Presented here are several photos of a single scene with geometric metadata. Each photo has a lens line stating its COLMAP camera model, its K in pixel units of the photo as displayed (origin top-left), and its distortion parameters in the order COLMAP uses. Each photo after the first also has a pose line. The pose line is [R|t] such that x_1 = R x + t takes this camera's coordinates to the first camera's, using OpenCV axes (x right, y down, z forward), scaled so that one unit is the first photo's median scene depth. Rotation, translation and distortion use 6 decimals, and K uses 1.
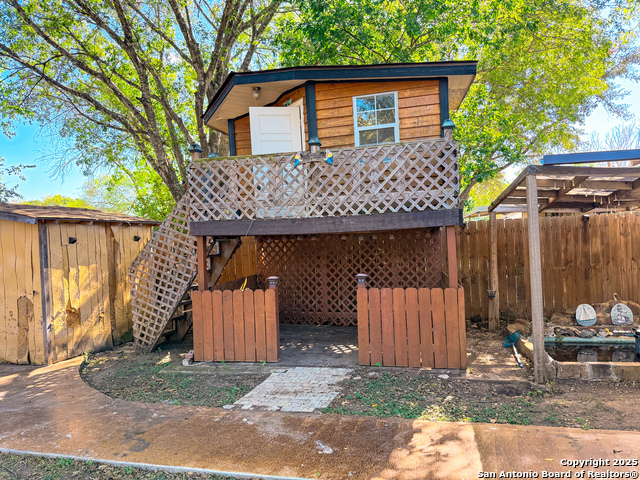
lens RADIAL K [[445.7, 0, 321.8], [0, 445.7, 240.2], [0, 0, 1]] dist [0.105457, -0.130793]
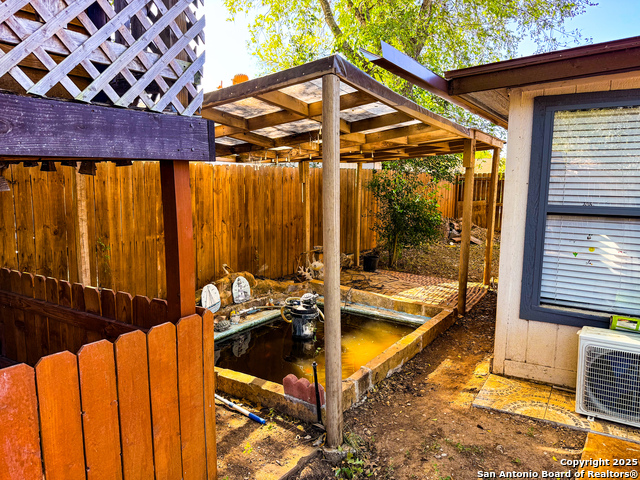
lens RADIAL K [[445.7, 0, 321.8], [0, 445.7, 240.2], [0, 0, 1]] dist [0.105457, -0.130793]
pose [[0.352152, -0.079835, 0.932532, -0.041706], [-0.013138, 0.995836, 0.090215, -0.000360], [-0.935851, -0.044021, 0.349637, 0.667680]]
